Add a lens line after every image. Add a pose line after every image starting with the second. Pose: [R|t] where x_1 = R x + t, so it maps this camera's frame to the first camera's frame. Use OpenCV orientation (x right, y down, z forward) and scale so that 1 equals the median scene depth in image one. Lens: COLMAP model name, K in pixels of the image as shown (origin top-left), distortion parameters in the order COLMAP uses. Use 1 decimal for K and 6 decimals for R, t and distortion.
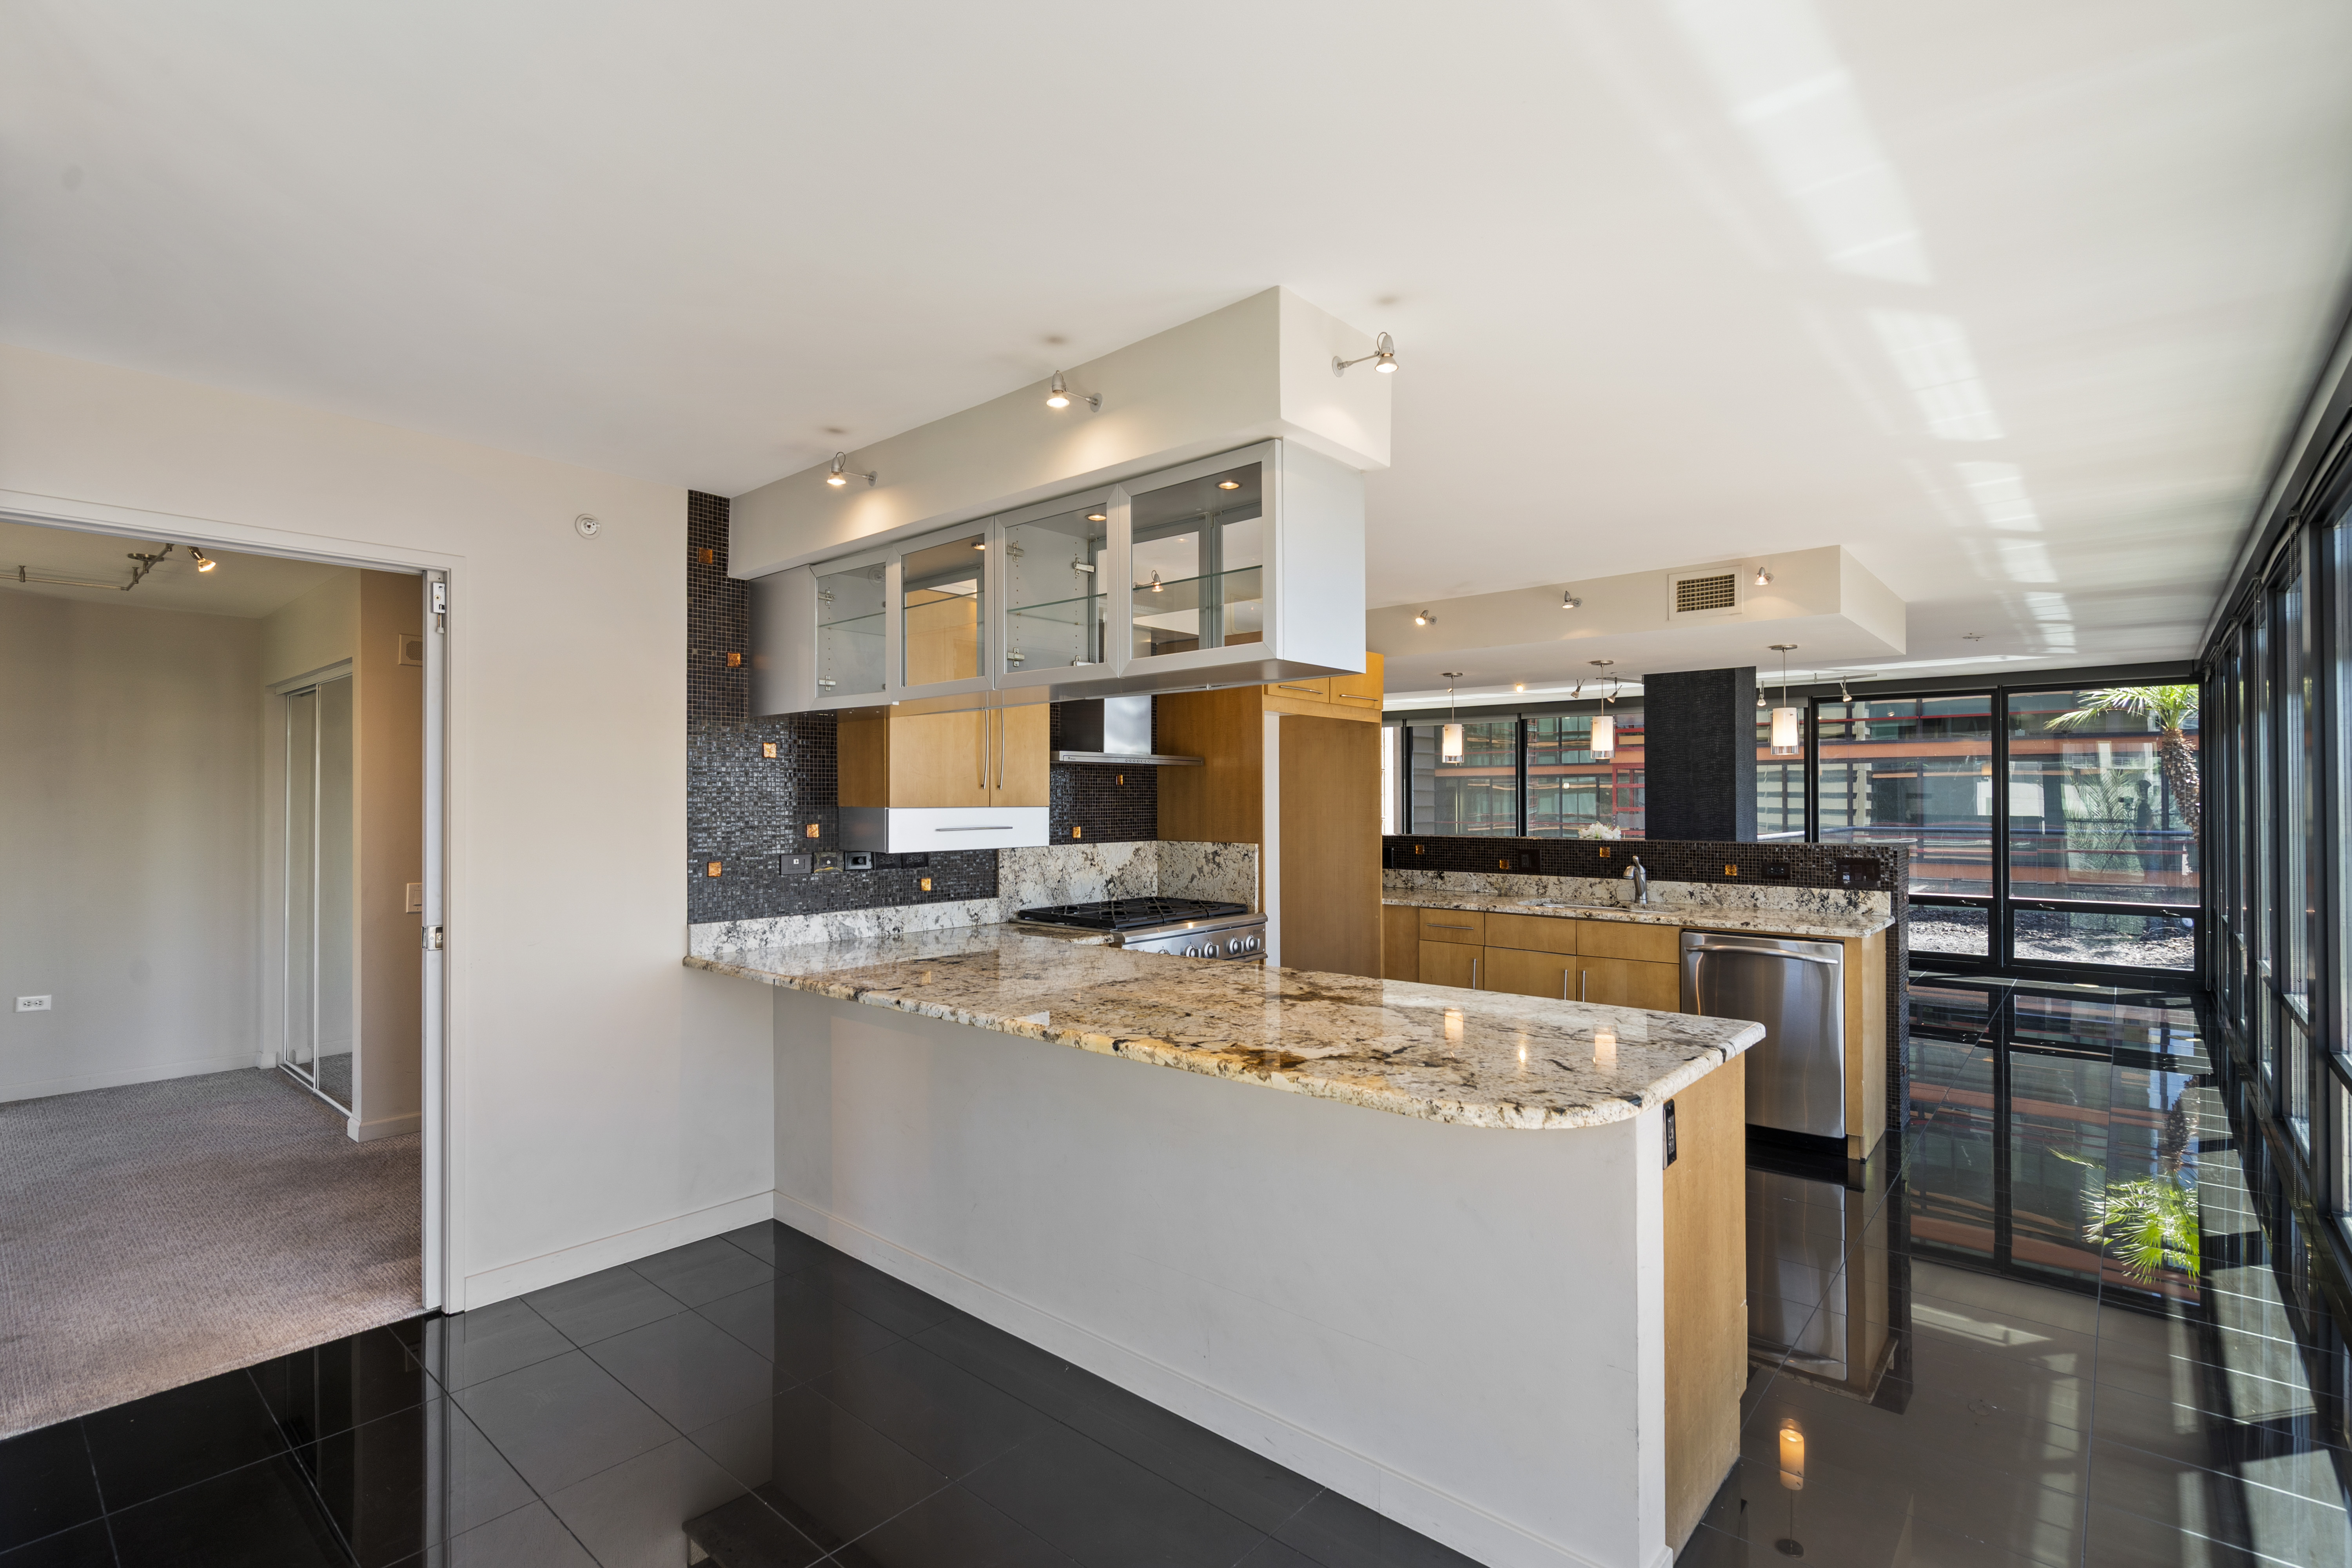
lens RADIAL K [[1088.3, 0, 1176.8], [0, 1088.3, 792.4], [0, 0, 1]] dist [-0.031018, -0.000334]
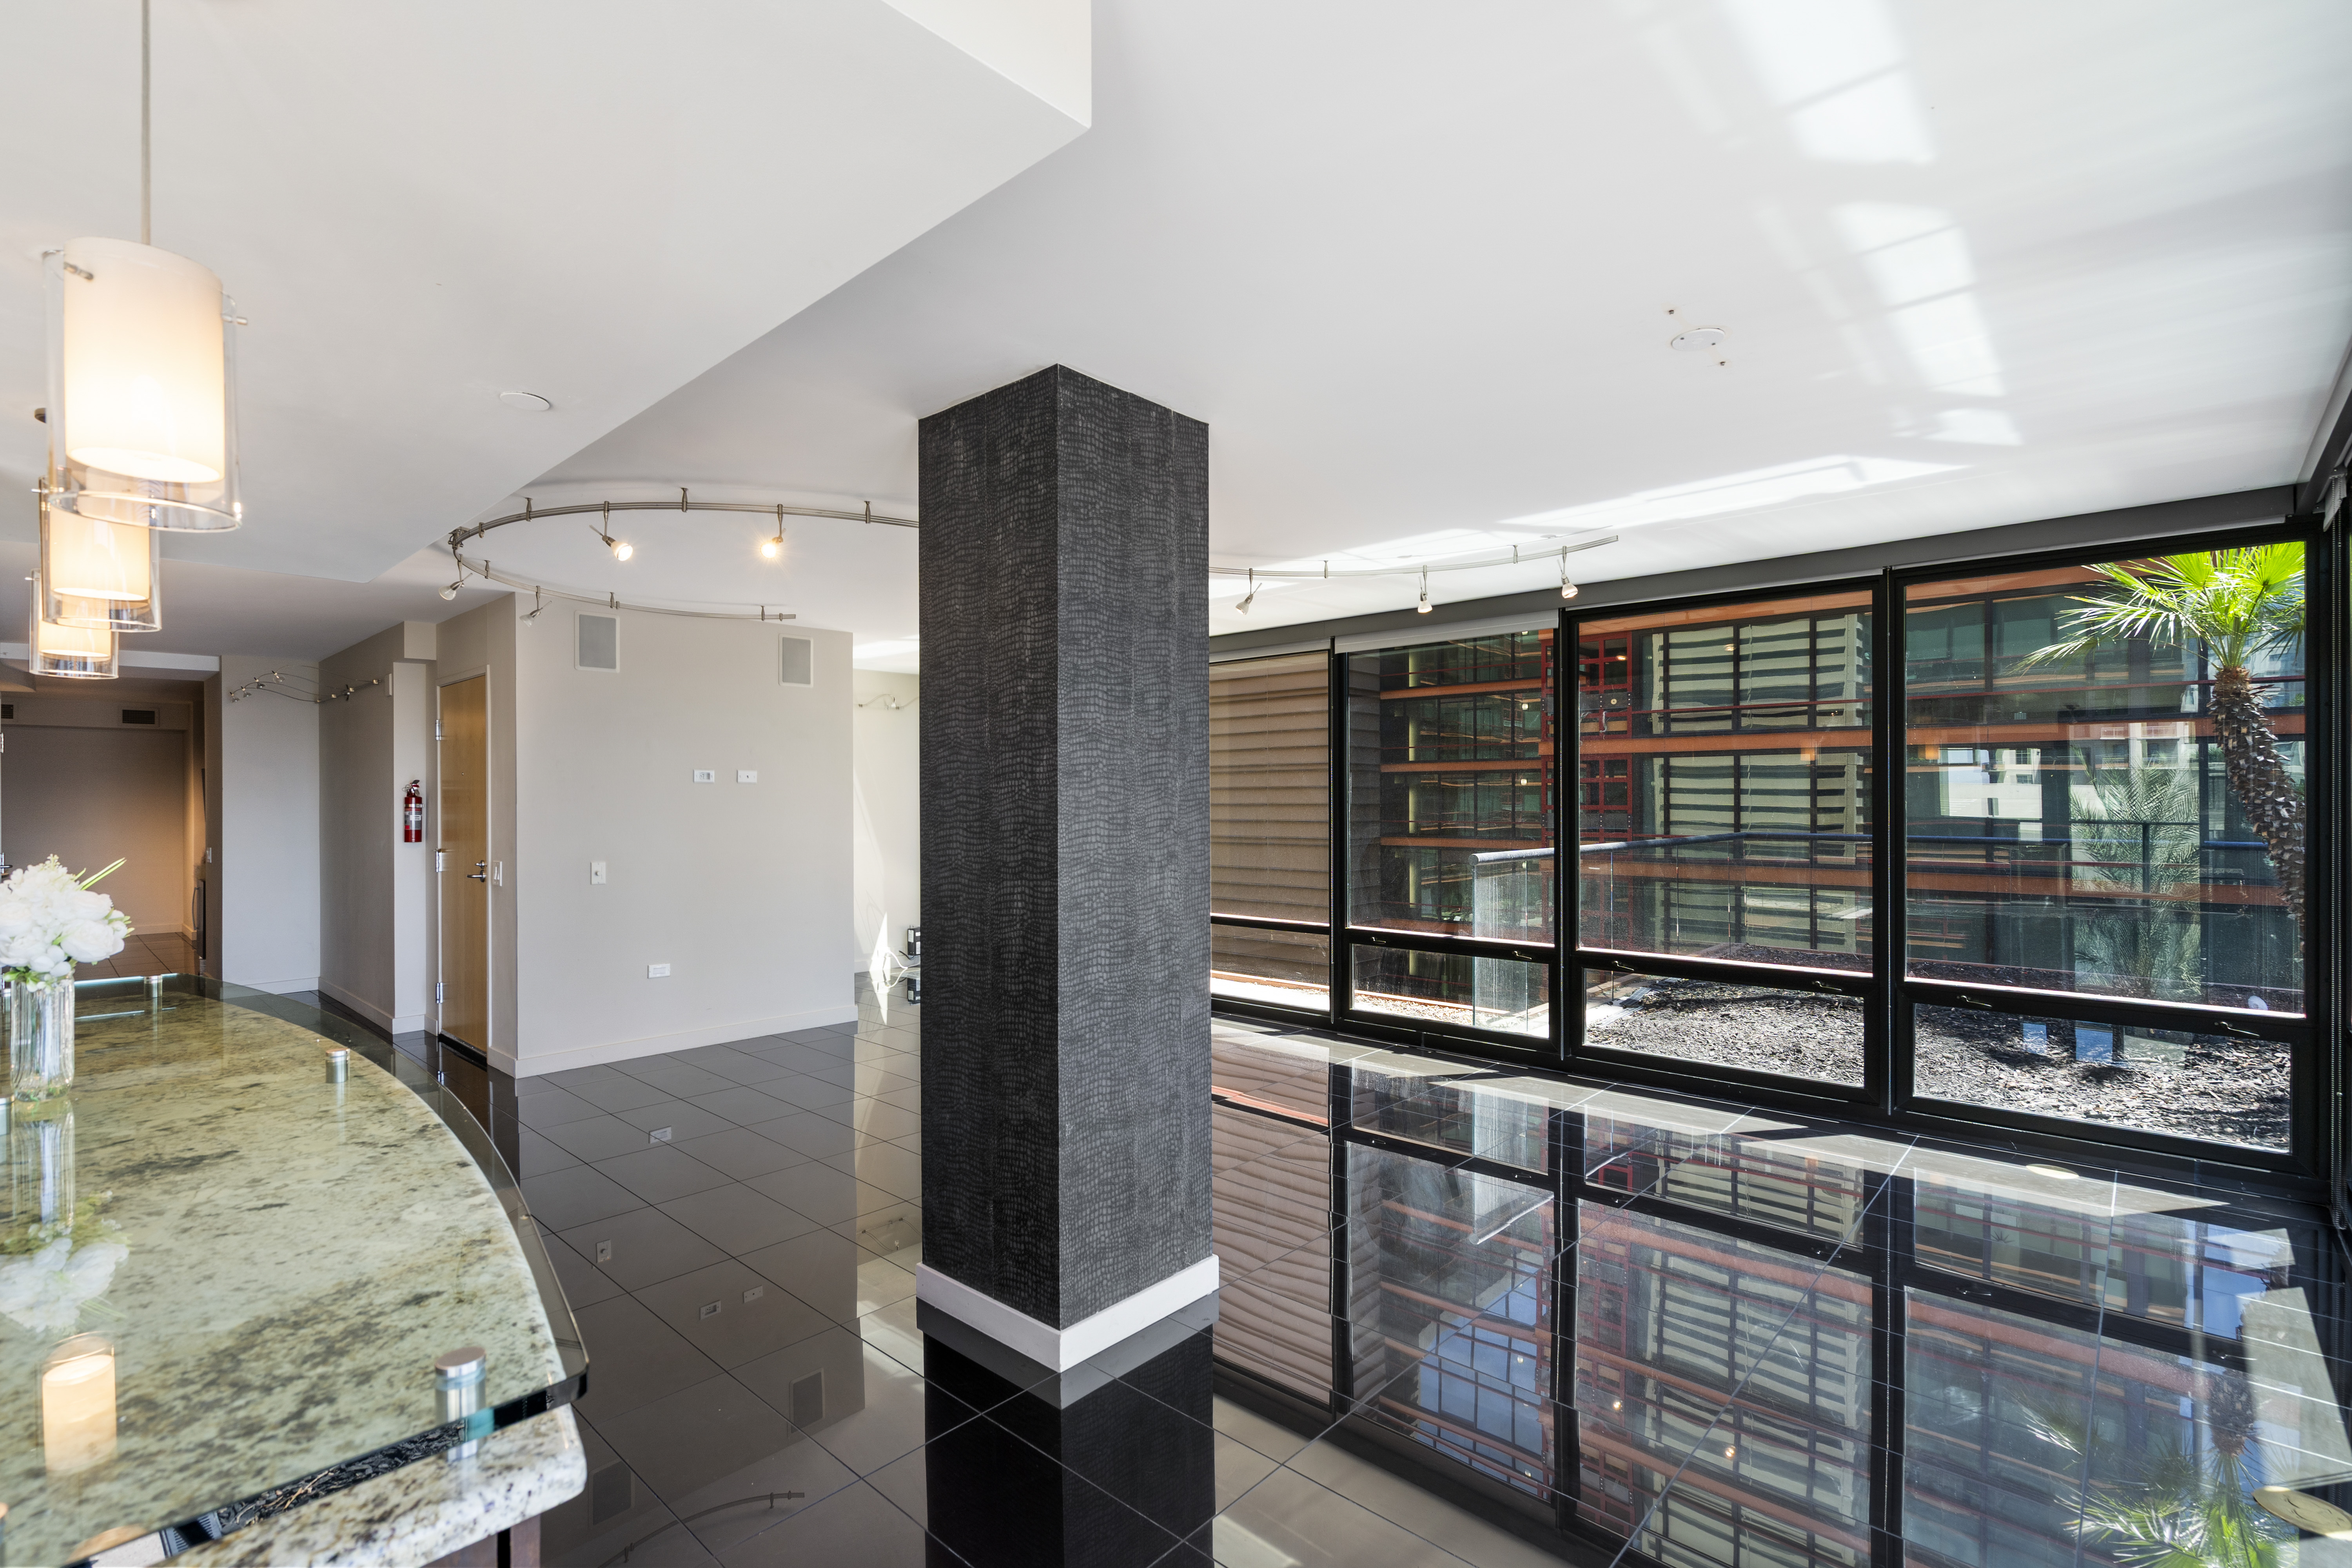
lens RADIAL K [[1051.7, 0, 1191.6], [0, 1051.7, 798.2], [0, 0, 1]] dist [0.000081, 0.000178]
pose [[0.999917, -0.000777, -0.012848, 0.565205], [0.000866, 0.999976, 0.006921, 0.009223], [0.012842, -0.006932, 0.999894, 0.623180]]
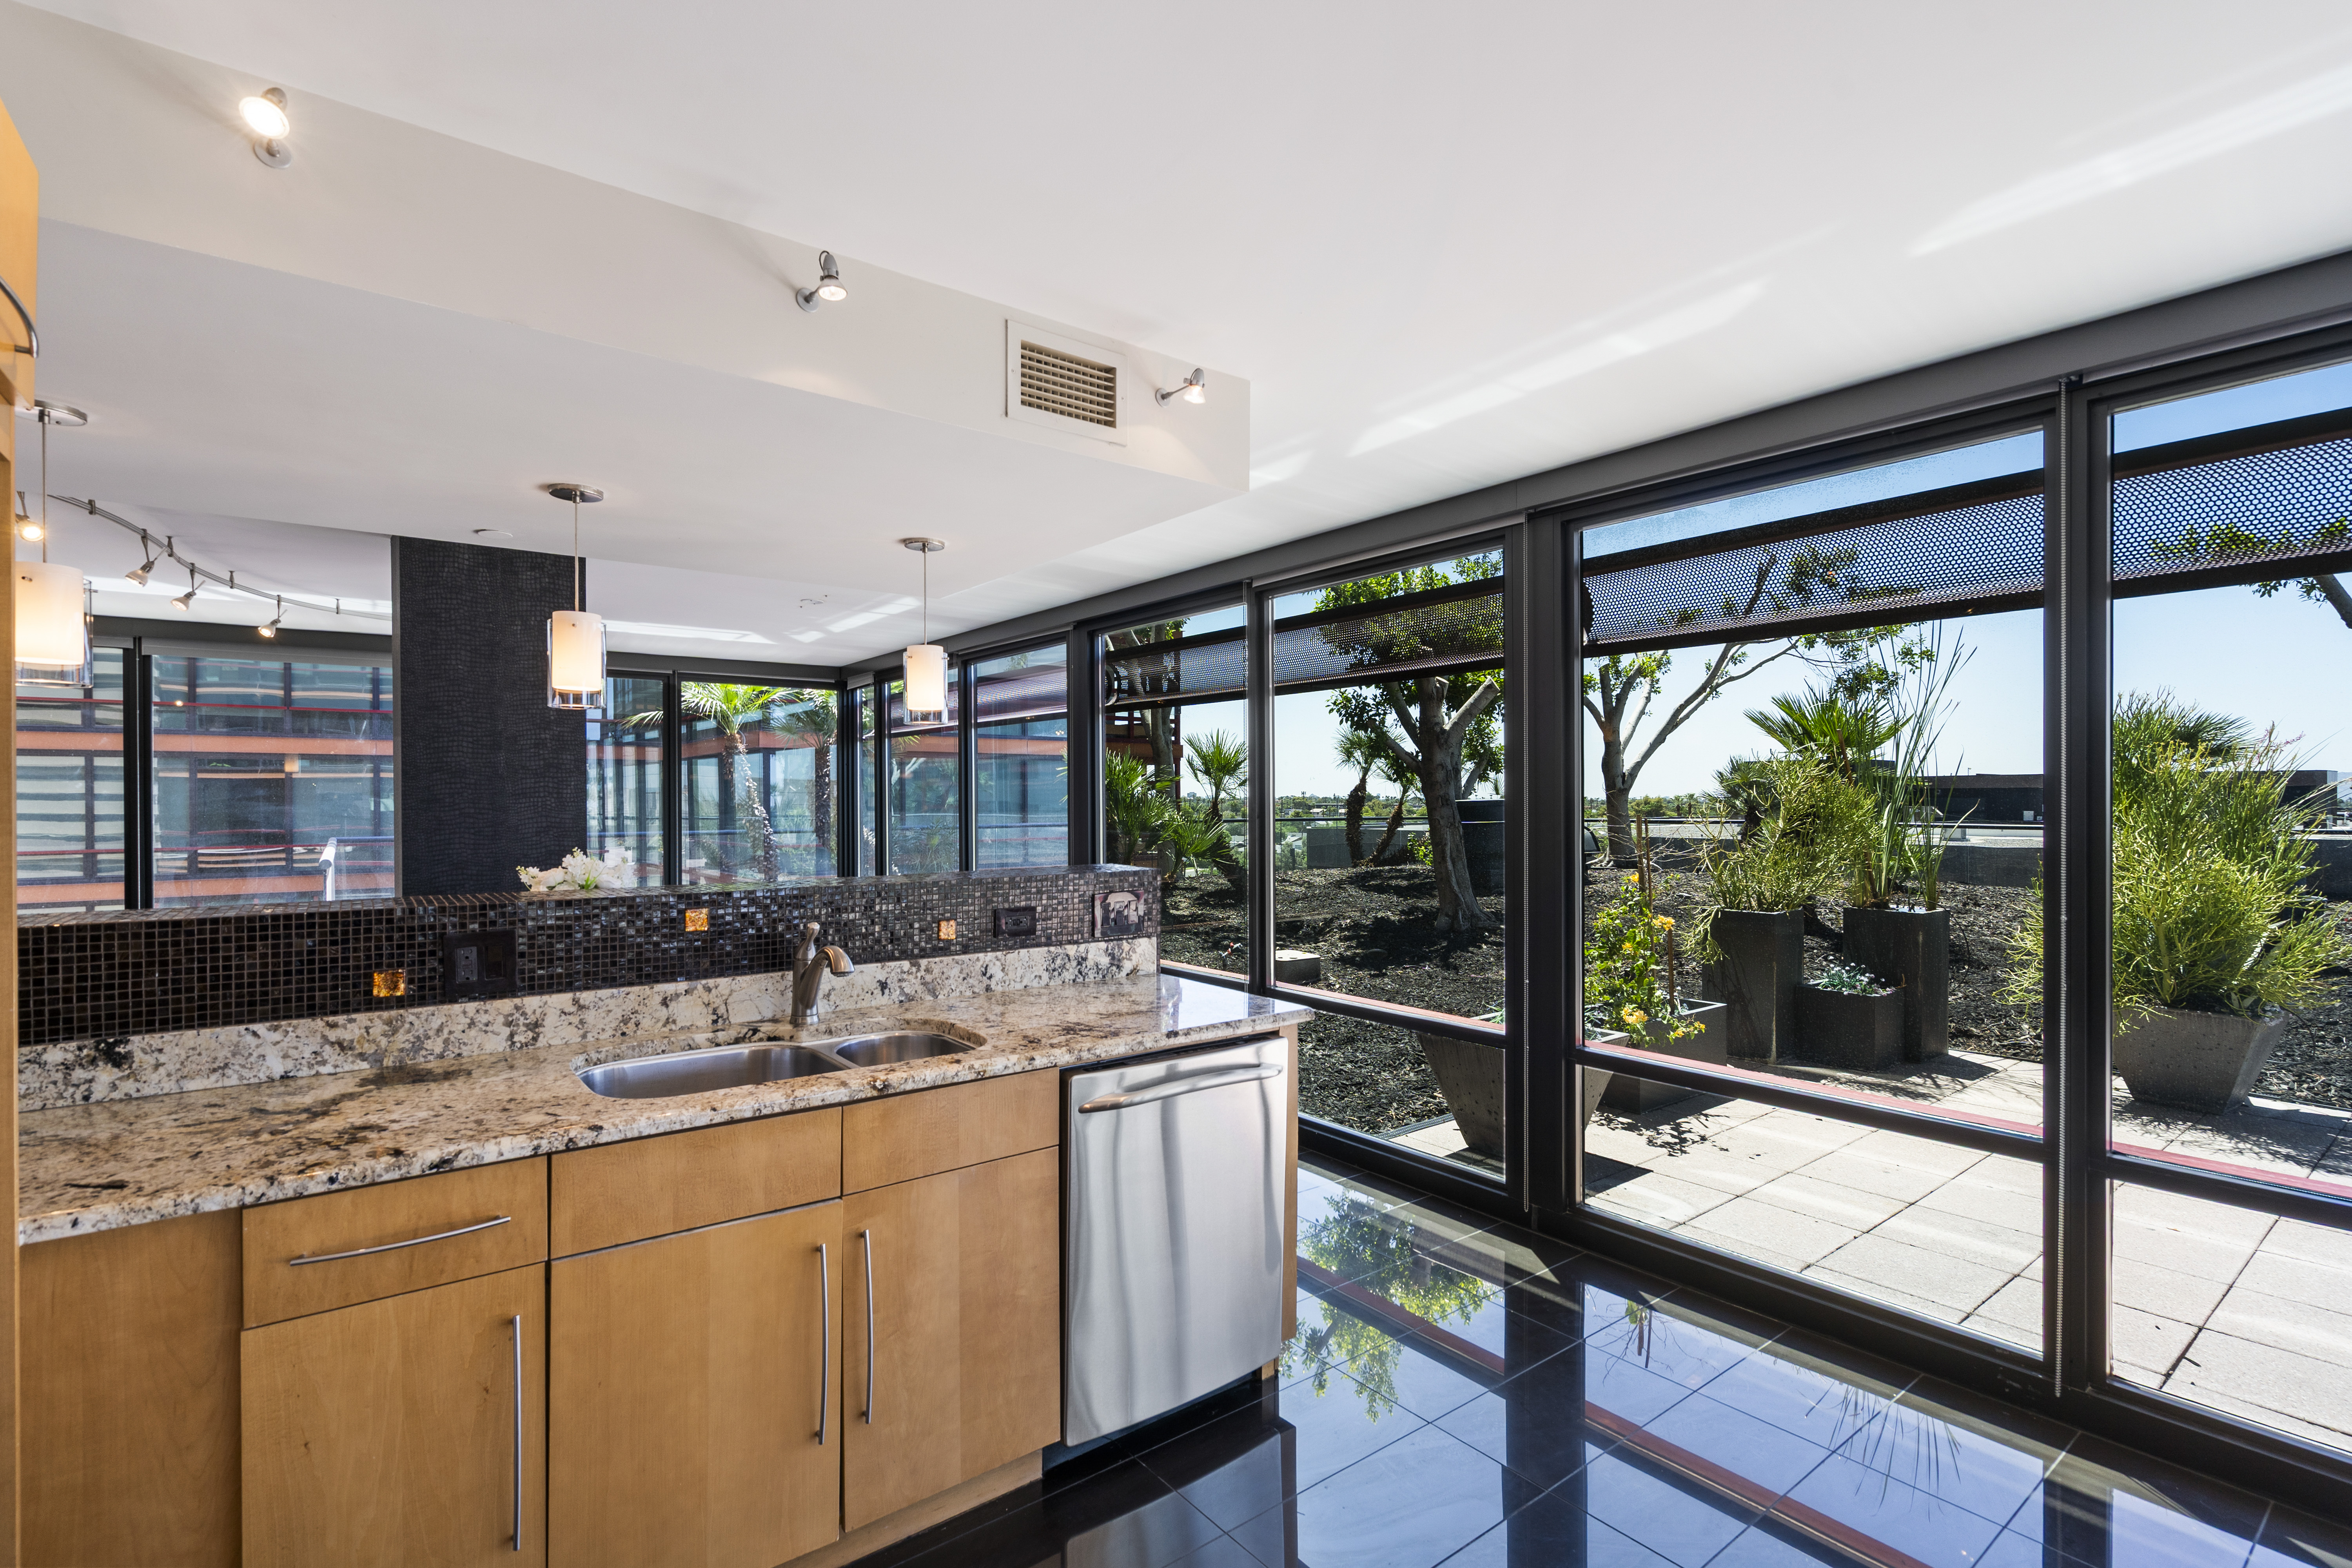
lens RADIAL K [[1051.7, 0, 1191.6], [0, 1051.7, 798.2], [0, 0, 1]] dist [0.000081, 0.000178]
pose [[0.200133, 0.003512, 0.979762, 0.015895], [-0.005577, 0.999981, -0.002445, 0.004812], [-0.979753, -0.004975, 0.200149, 0.552073]]
